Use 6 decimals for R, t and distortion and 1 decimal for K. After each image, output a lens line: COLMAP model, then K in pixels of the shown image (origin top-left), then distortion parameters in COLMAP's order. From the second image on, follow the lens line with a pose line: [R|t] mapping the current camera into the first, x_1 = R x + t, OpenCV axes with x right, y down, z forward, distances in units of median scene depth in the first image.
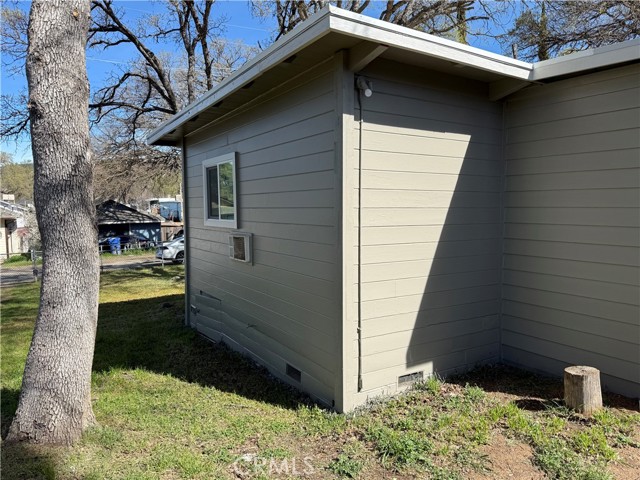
lens RADIAL K [[446.9, 0, 320.0], [0, 446.9, 240.0], [0, 0, 1]] dist [0.071547, -0.106966]
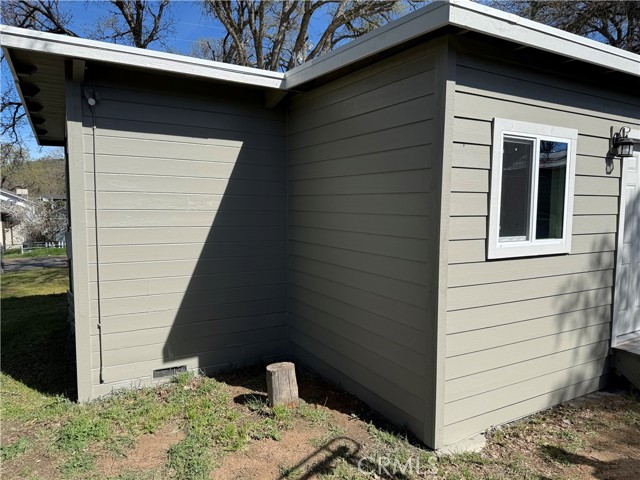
lens RADIAL K [[446.9, 0, 320.0], [0, 446.9, 240.0], [0, 0, 1]] dist [0.071547, -0.106966]
pose [[0.999224, 0.013615, -0.036972, 0.591909], [-0.013419, 0.999895, 0.005557, -0.011990], [0.037043, -0.005057, 0.999301, -0.037647]]
